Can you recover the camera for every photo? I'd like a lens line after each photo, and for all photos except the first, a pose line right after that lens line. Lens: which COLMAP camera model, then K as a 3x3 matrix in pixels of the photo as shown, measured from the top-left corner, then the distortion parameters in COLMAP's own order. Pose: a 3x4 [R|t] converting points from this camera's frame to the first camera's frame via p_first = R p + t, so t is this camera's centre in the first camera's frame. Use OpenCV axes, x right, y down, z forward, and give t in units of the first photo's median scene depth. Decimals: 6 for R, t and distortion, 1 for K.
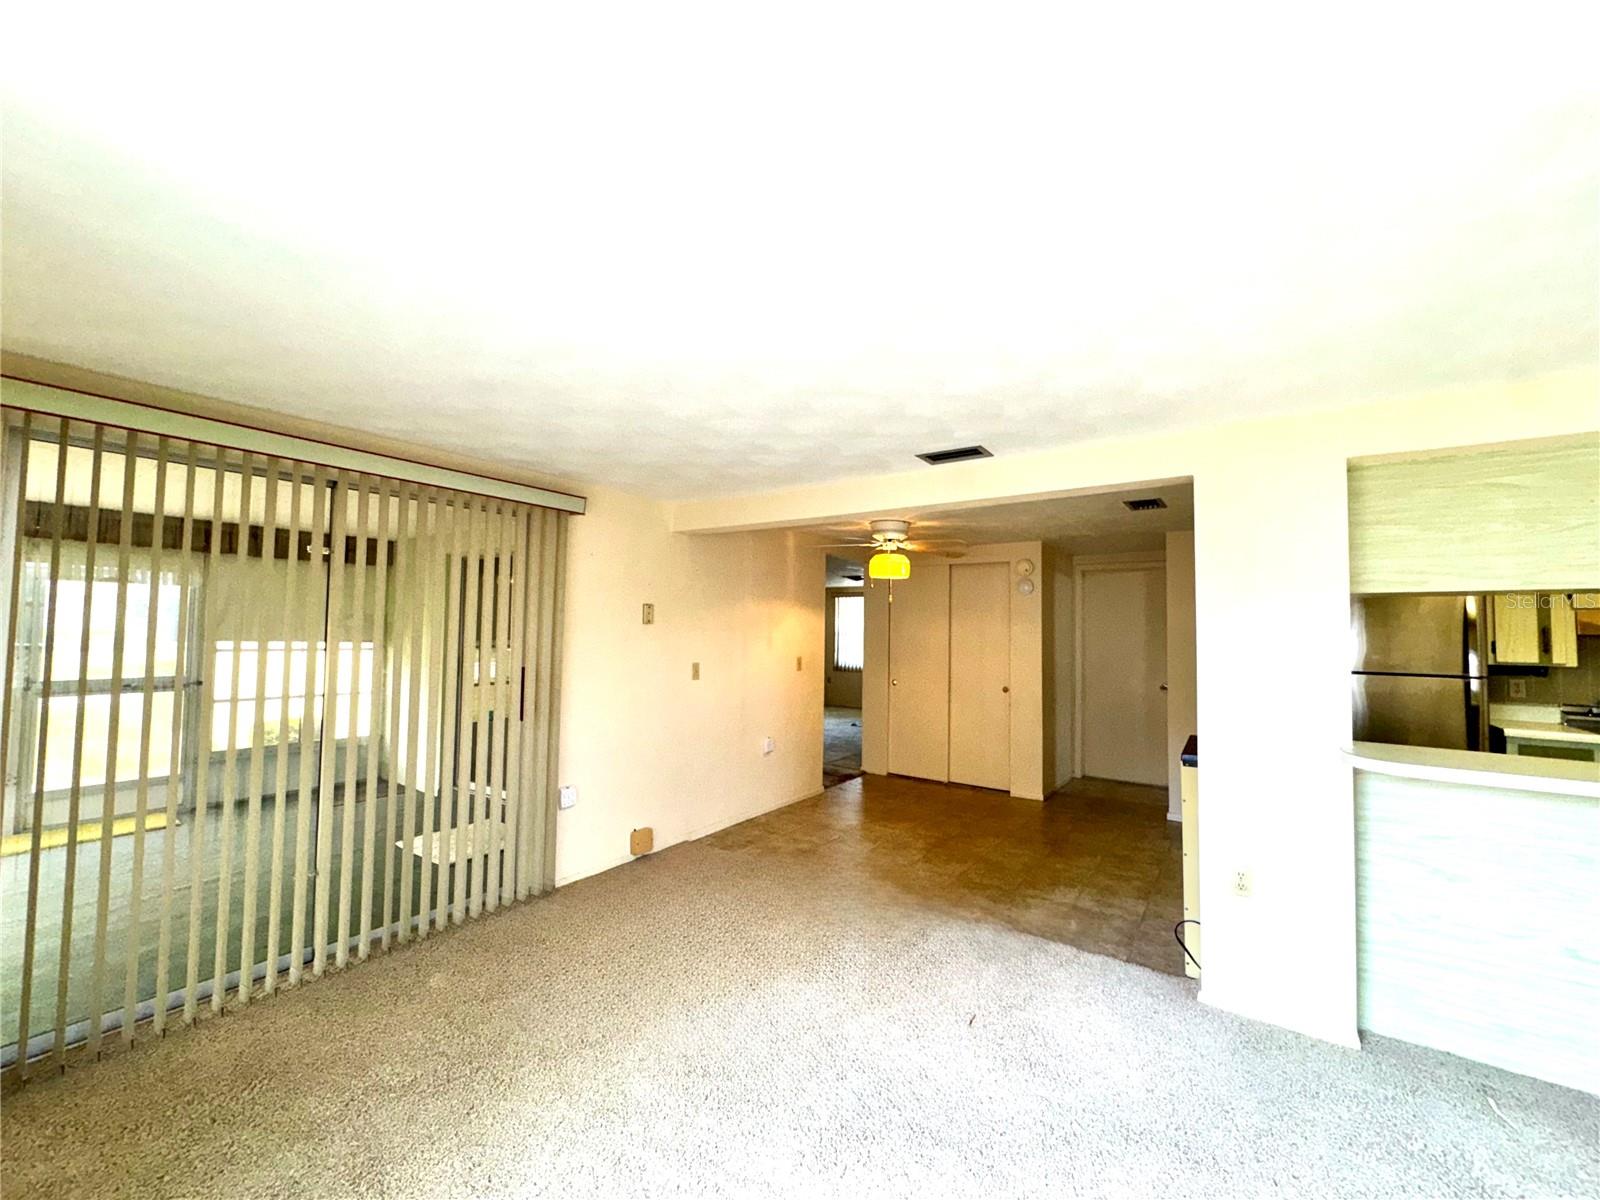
lens RADIAL K [[639.6, 0, 800.0], [0, 639.6, 600.0], [0, 0, 1]] dist [-0.001108, -0.000112]
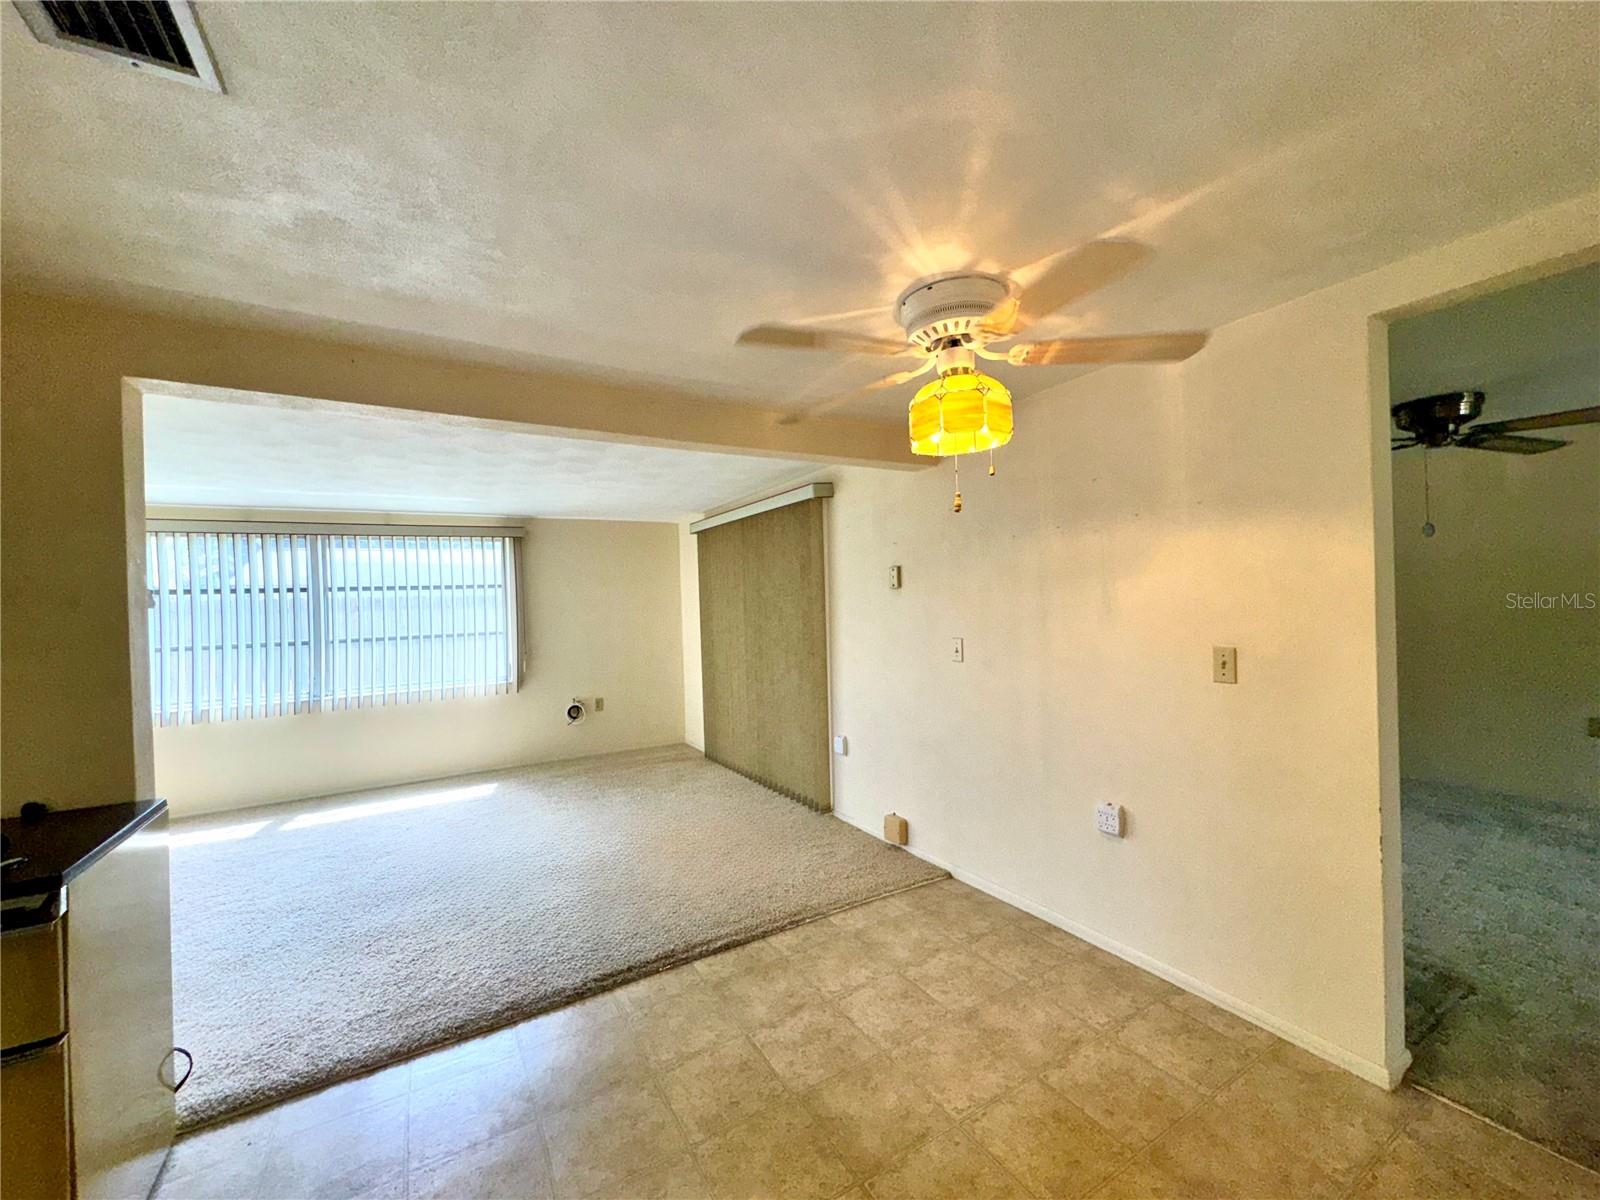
lens RADIAL K [[638.2, 0, 800.0], [0, 638.2, 600.0], [0, 0, 1]] dist [-0.000934, -0.000151]
pose [[-0.413297, -0.001757, -0.910595, 0.652580], [0.072268, 0.996781, -0.034724, 0.078152], [0.907724, -0.080158, -0.411839, 1.321079]]
